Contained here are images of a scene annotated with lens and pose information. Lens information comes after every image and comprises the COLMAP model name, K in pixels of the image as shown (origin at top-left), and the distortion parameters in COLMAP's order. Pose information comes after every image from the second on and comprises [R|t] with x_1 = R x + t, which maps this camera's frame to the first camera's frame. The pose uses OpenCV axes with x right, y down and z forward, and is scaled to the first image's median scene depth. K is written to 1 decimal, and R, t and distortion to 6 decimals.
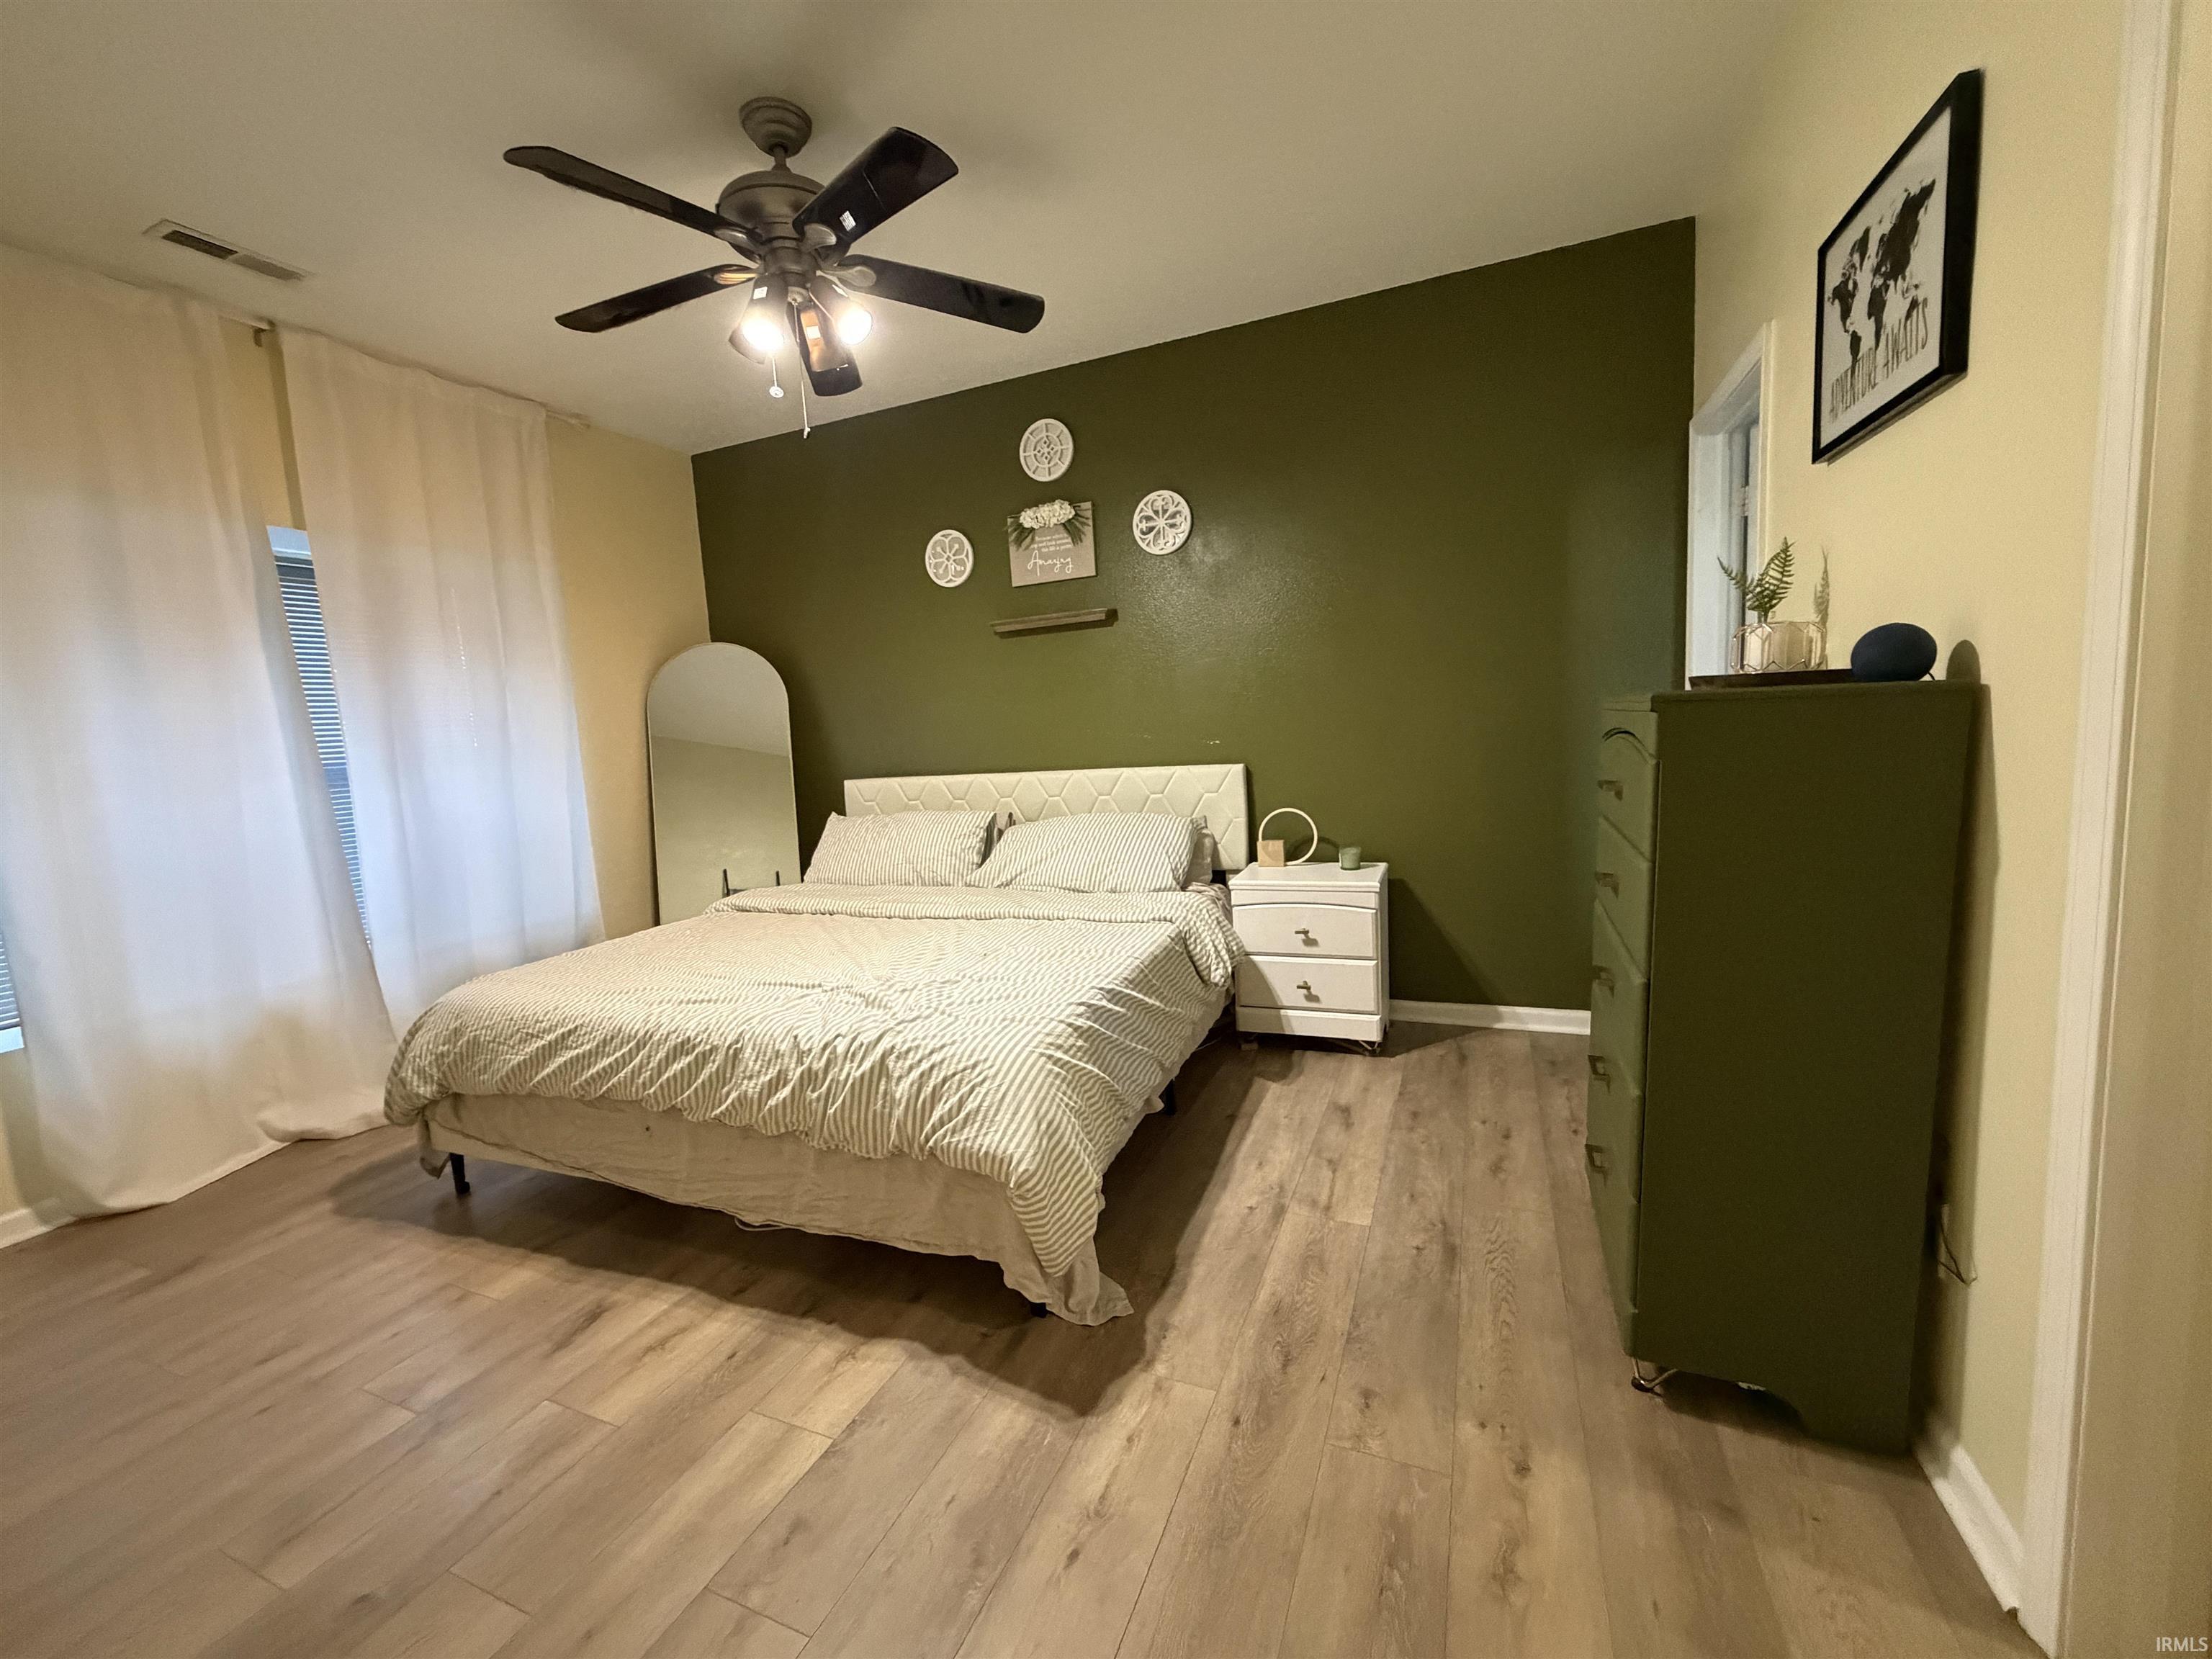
lens RADIAL K [[878.7, 0, 1096.8], [0, 878.7, 831.7], [0, 0, 1]] dist [-0.000765, 0.000051]
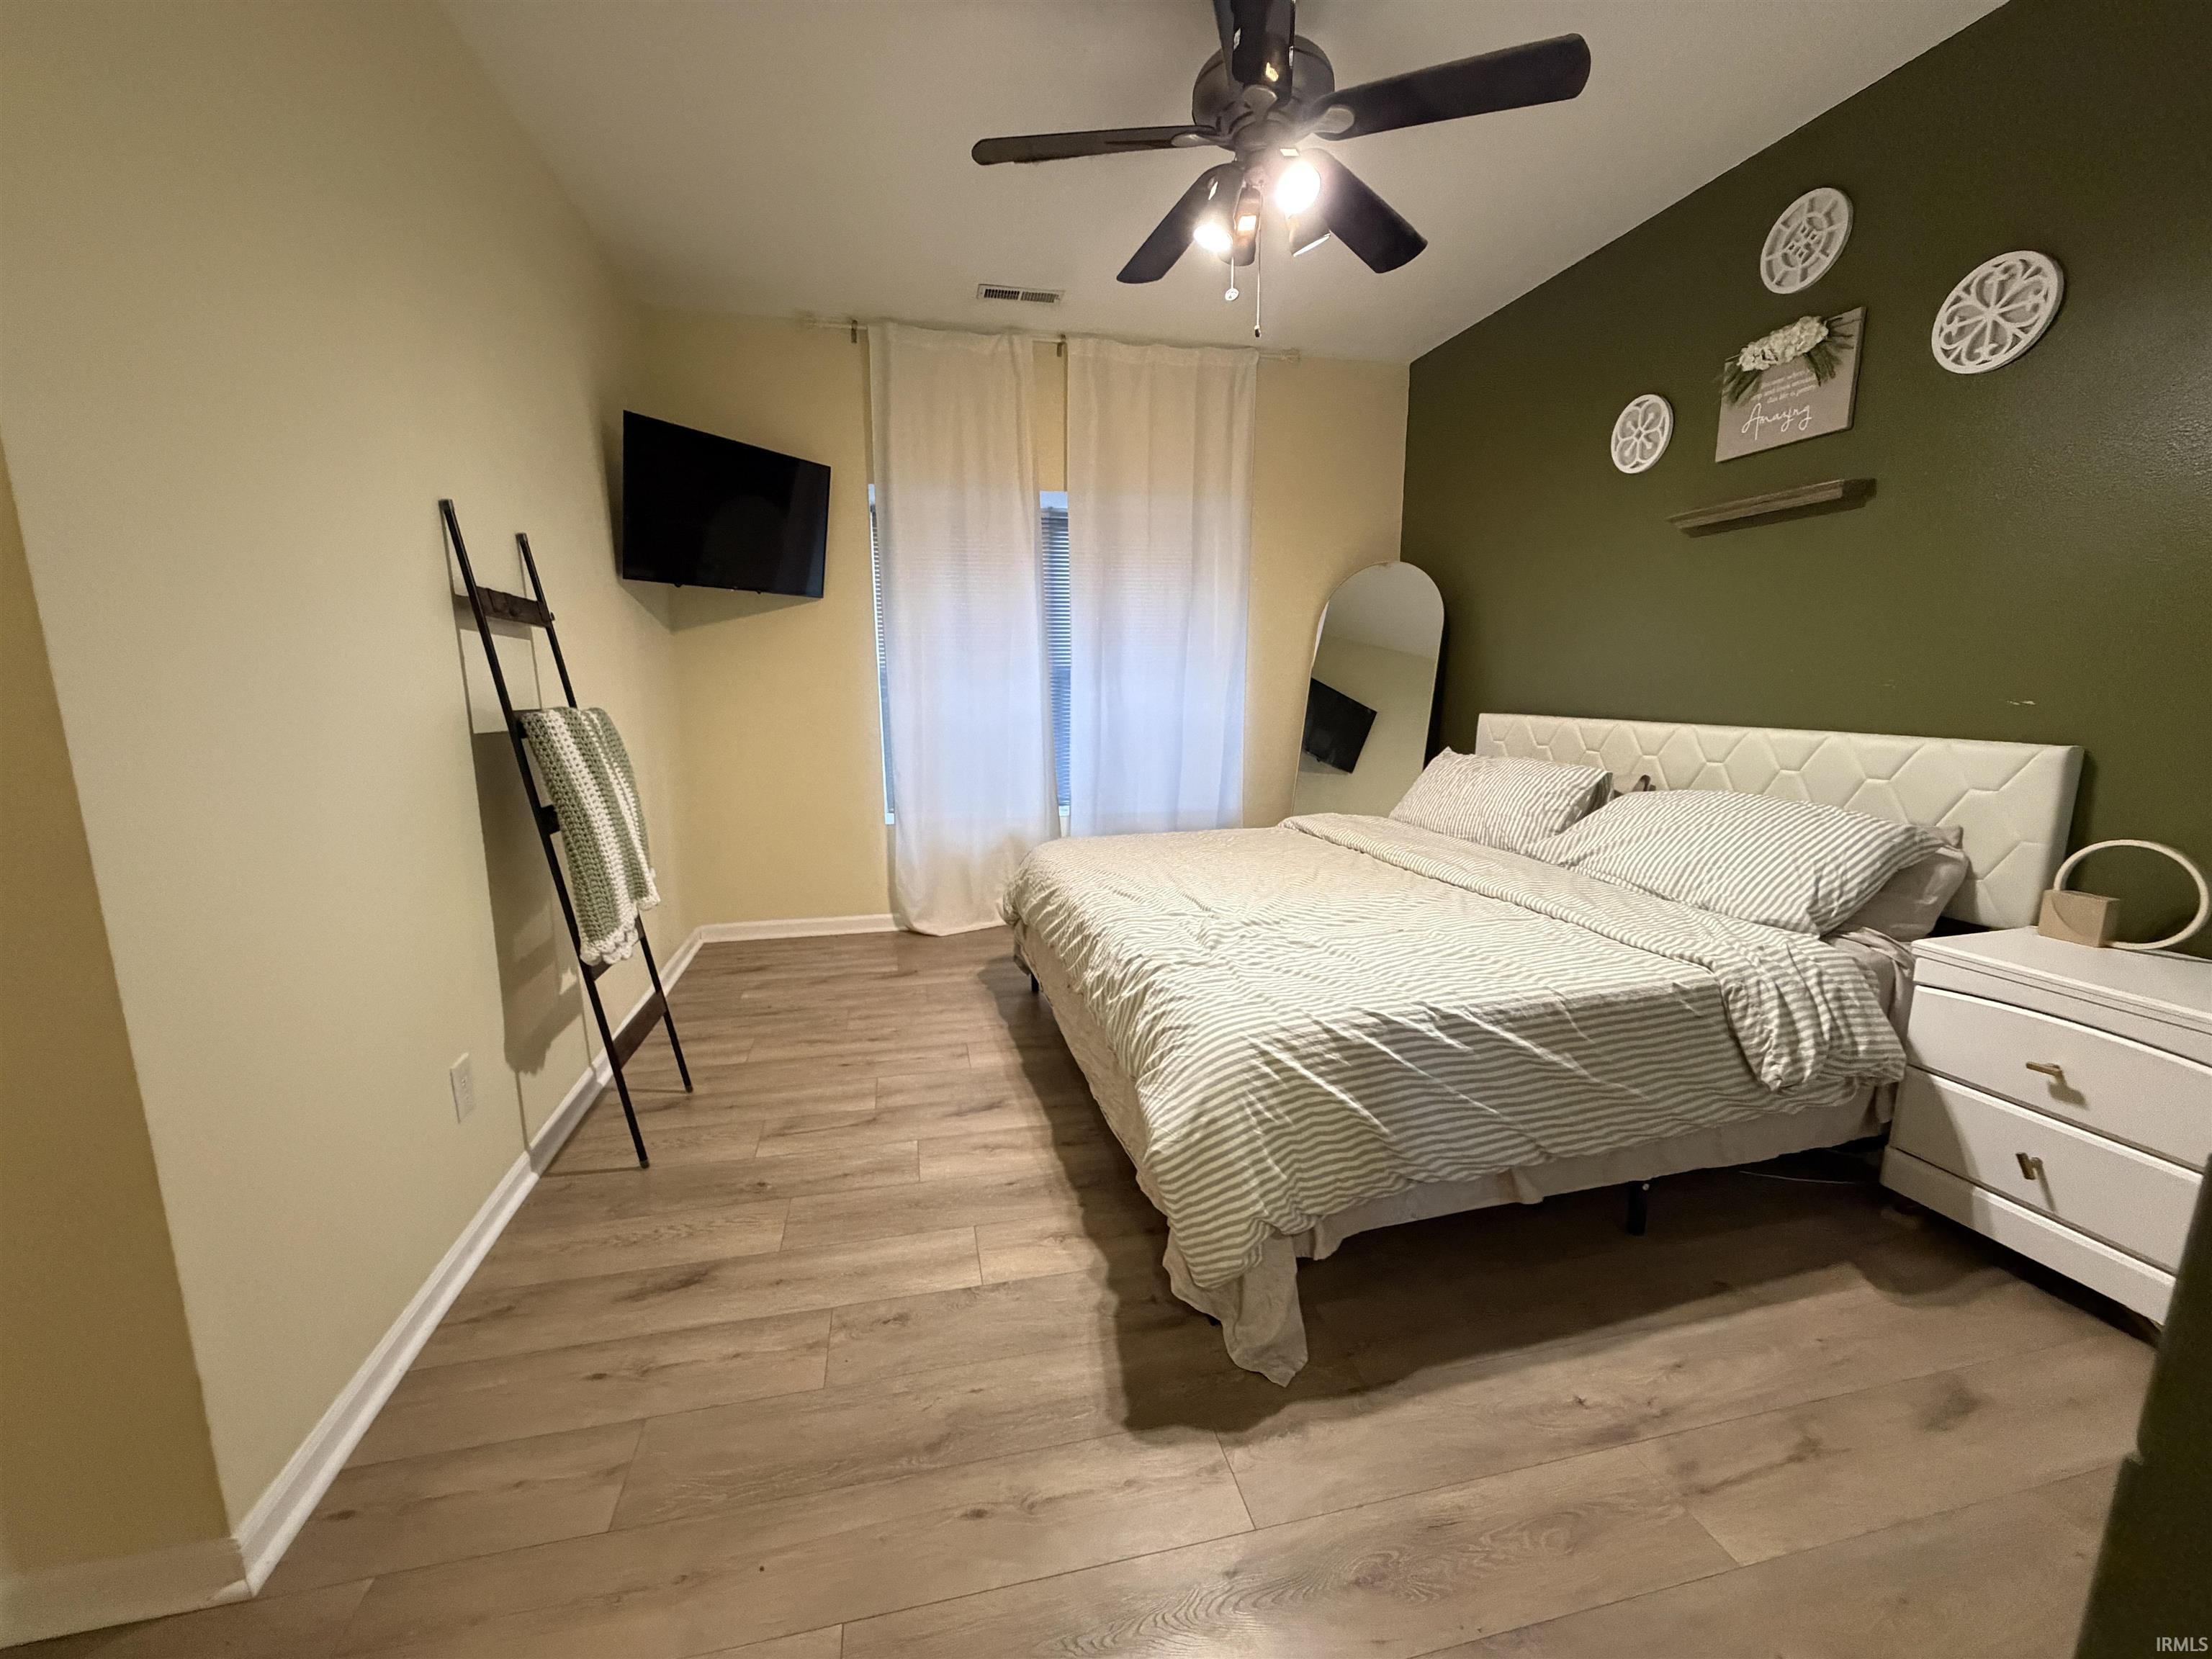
lens RADIAL K [[878.7, 0, 1096.8], [0, 878.7, 831.7], [0, 0, 1]] dist [-0.000765, 0.000051]
pose [[0.589702, 0.194944, -0.783740, 0.326259], [-0.125434, 0.980762, 0.149572, -0.040771], [0.797821, 0.010105, 0.602810, 0.247484]]
